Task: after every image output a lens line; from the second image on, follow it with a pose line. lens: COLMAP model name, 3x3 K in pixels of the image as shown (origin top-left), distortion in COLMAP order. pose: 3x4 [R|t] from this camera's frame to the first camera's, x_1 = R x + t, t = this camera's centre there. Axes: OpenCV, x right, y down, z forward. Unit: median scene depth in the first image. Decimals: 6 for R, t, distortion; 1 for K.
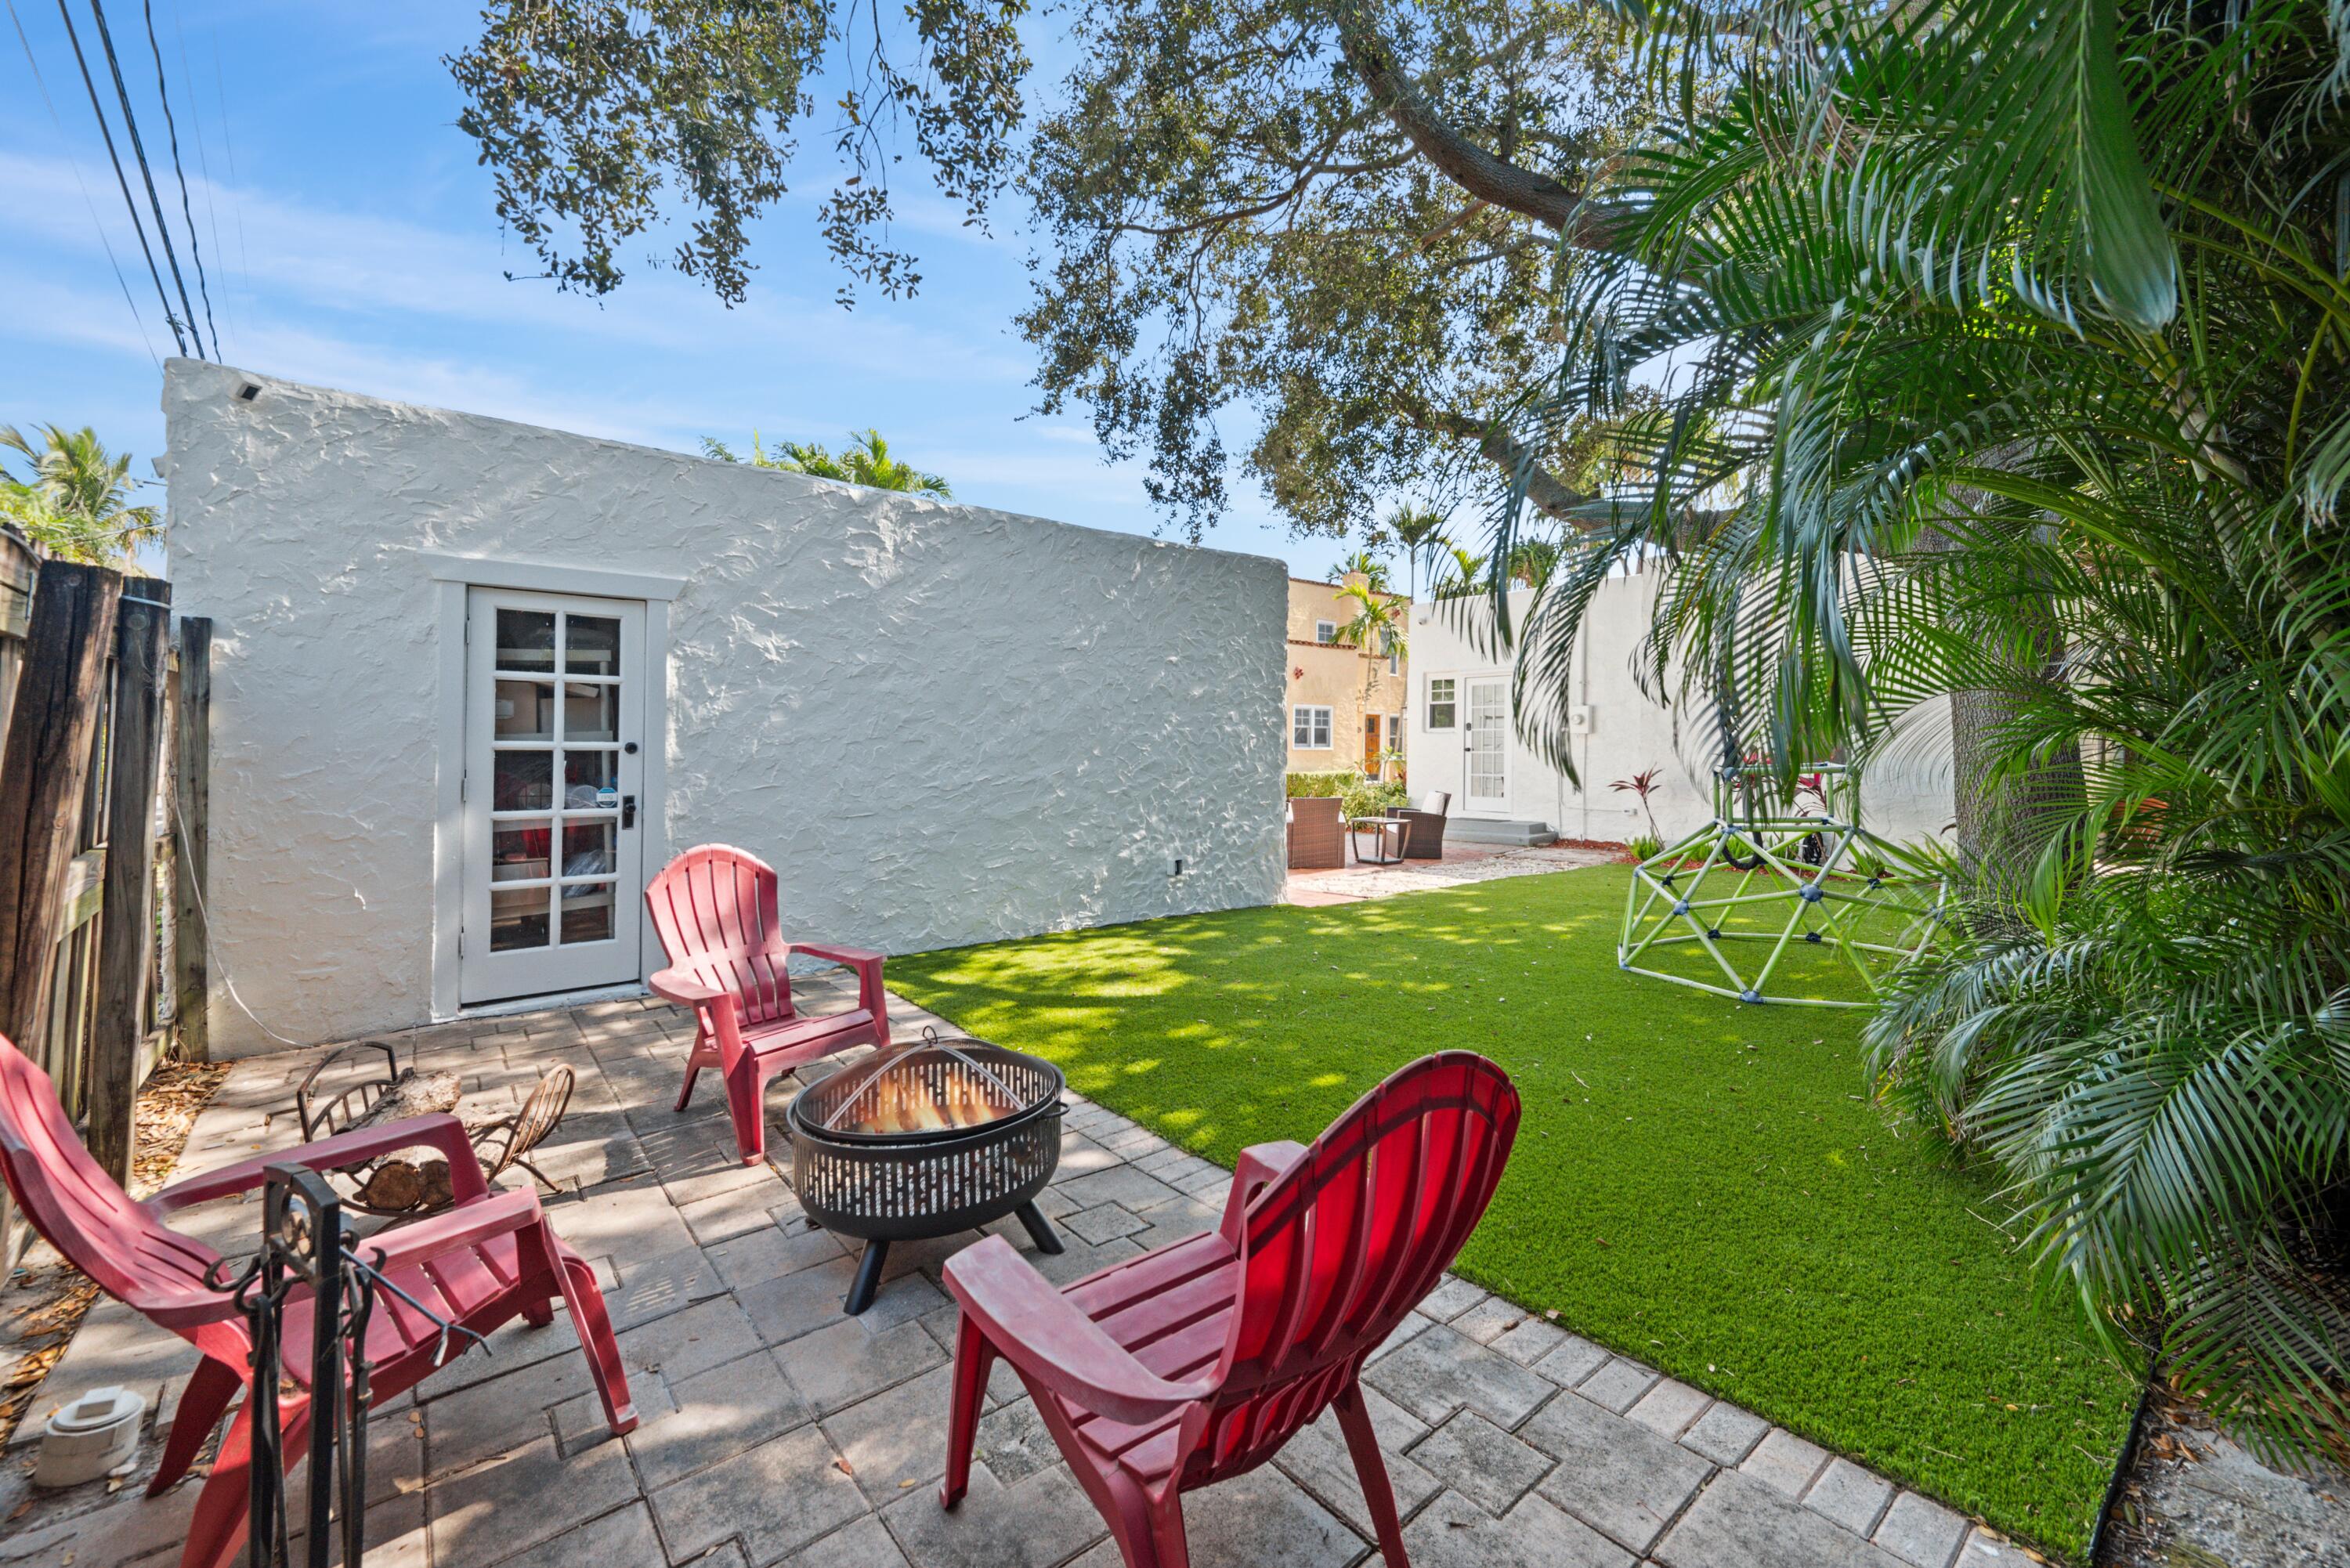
lens RADIAL K [[934.9, 0, 1181.3], [0, 934.9, 787.3], [0, 0, 1]] dist [-0.001434, -0.000200]
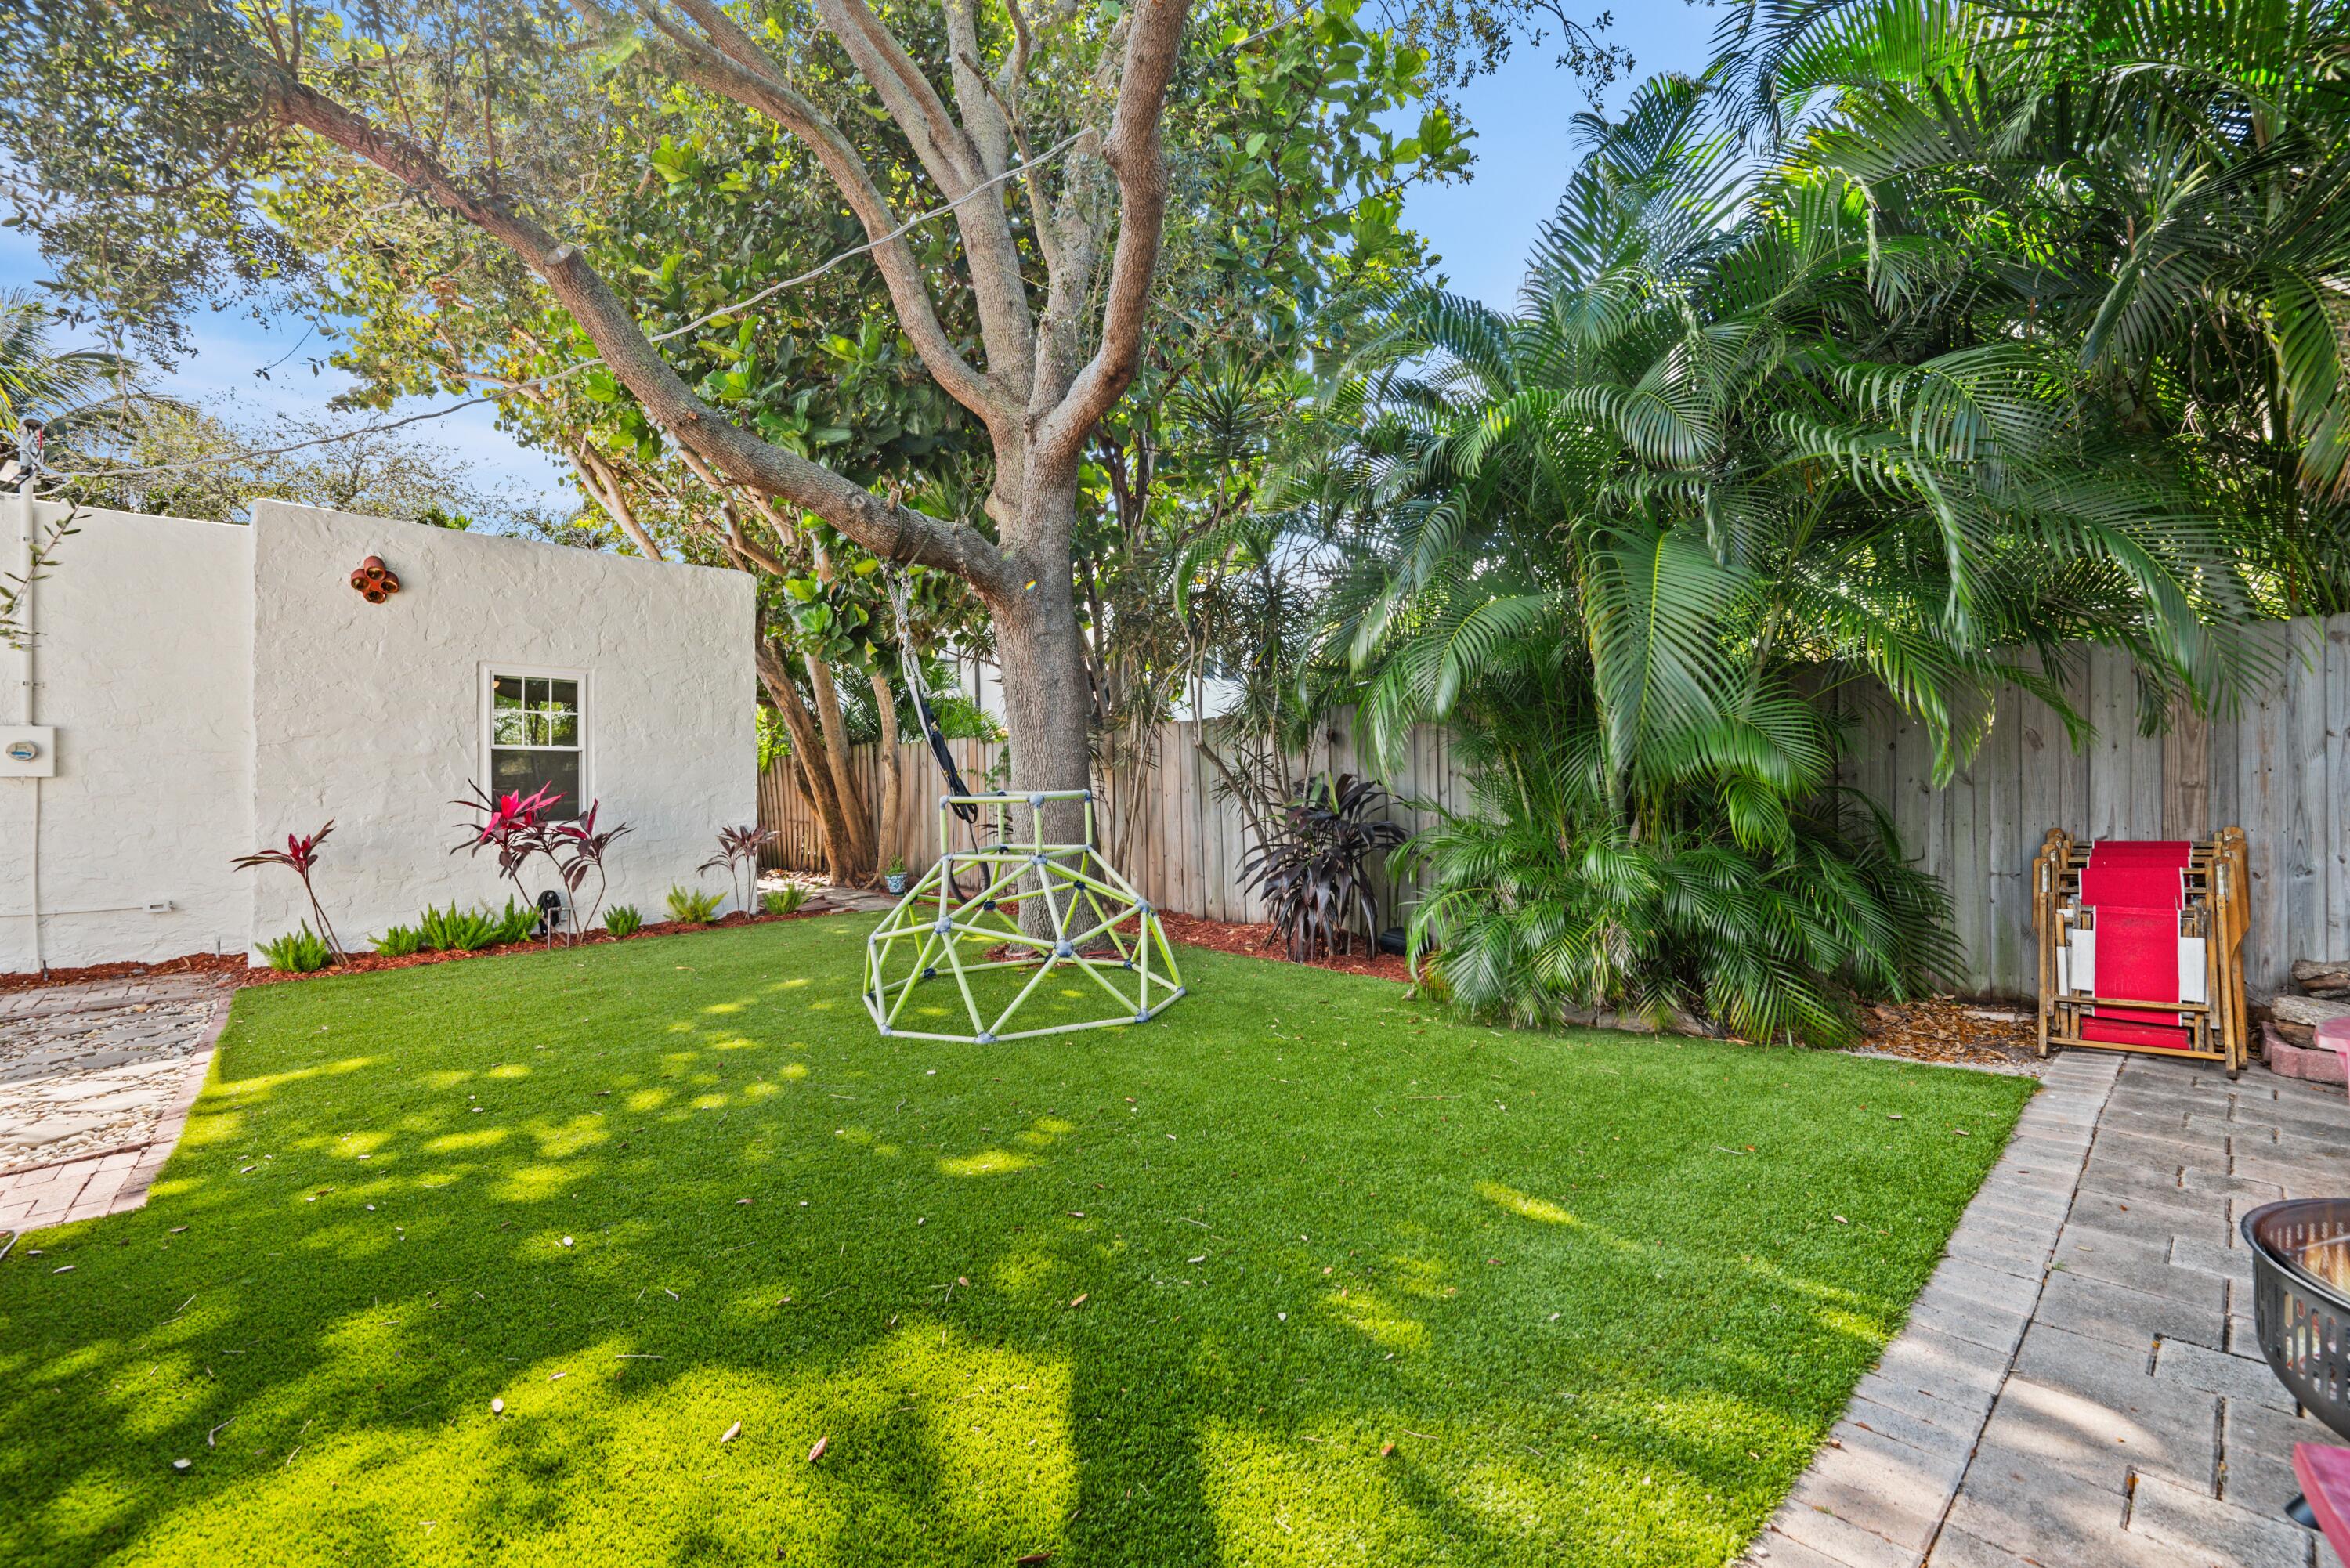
lens RADIAL K [[934.9, 0, 1181.3], [0, 934.9, 787.3], [0, 0, 1]] dist [-0.001434, -0.000200]
pose [[-0.055139, 0.001489, 0.998478, -0.135152], [0.066171, 0.997806, 0.002166, -0.007563], [-0.996284, 0.066190, -0.055116, 0.325264]]
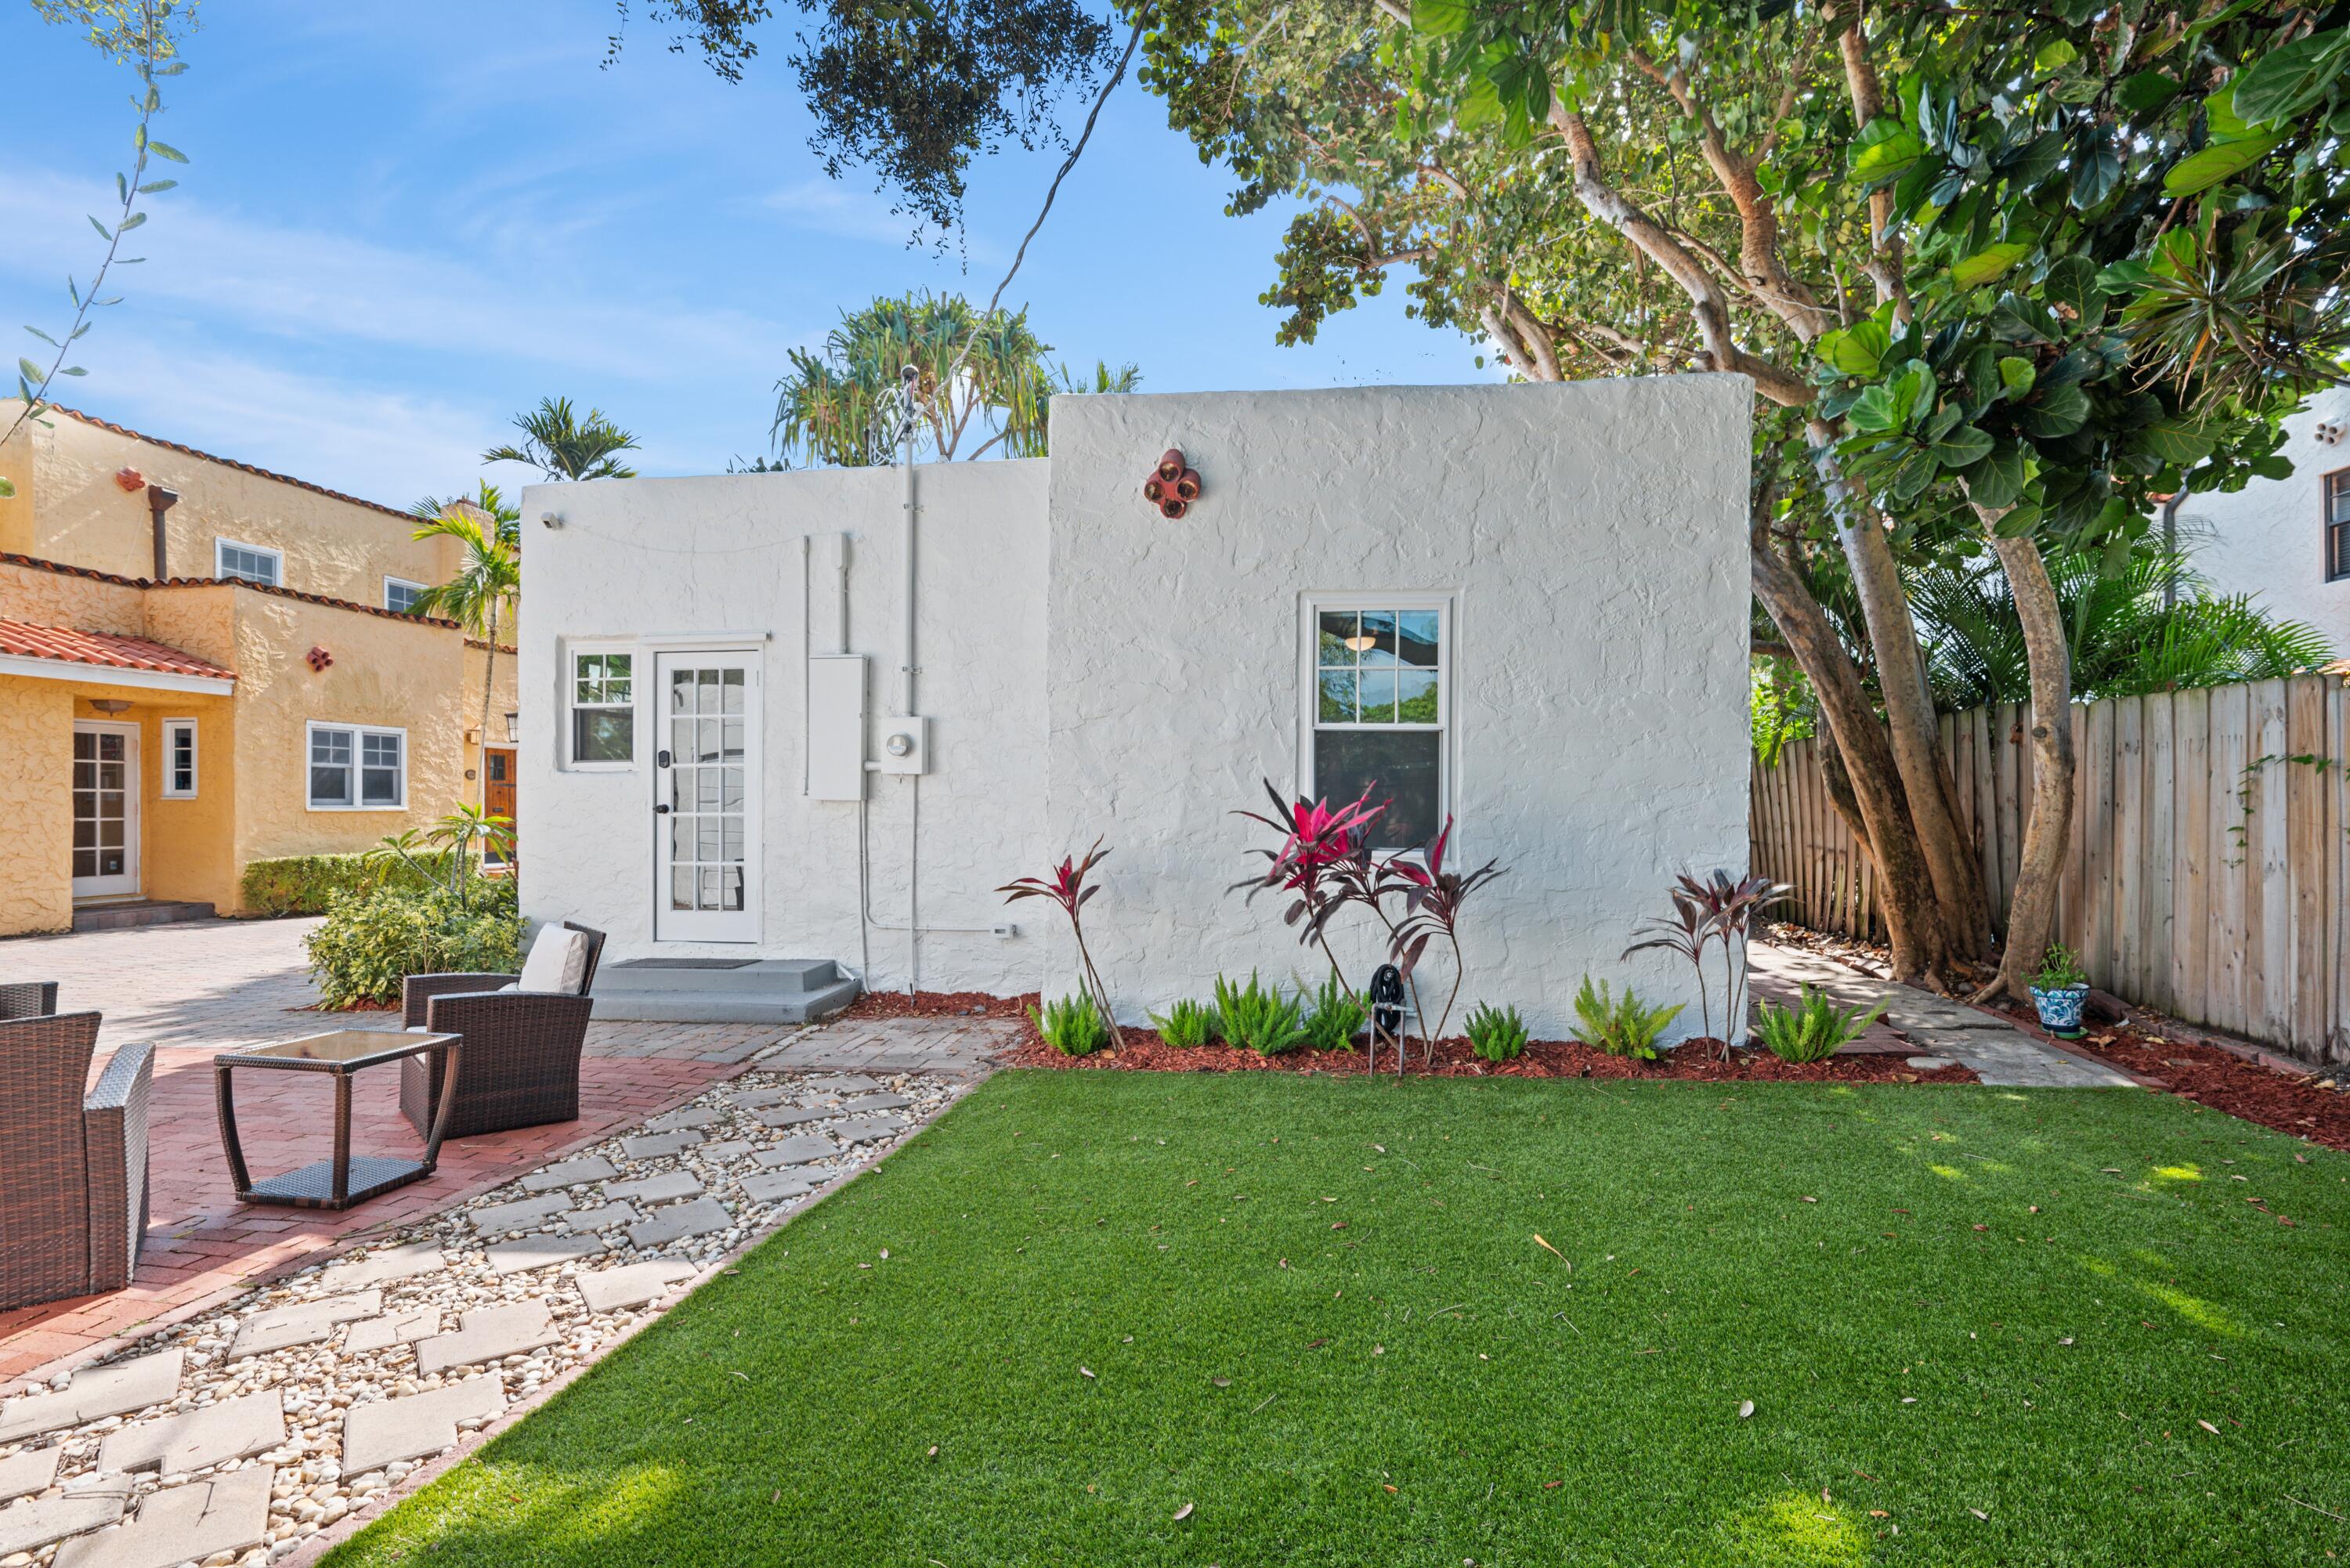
lens RADIAL K [[1116.3, 0, 1176.1], [0, 1116.3, 788.1], [0, 0, 1]] dist [-0.001784, -0.000719]
pose [[0.754396, 0.004365, 0.656405, 0.138152], [0.033280, 0.998438, -0.044888, -0.017858], [-0.655575, 0.055709, 0.753072, 0.426254]]
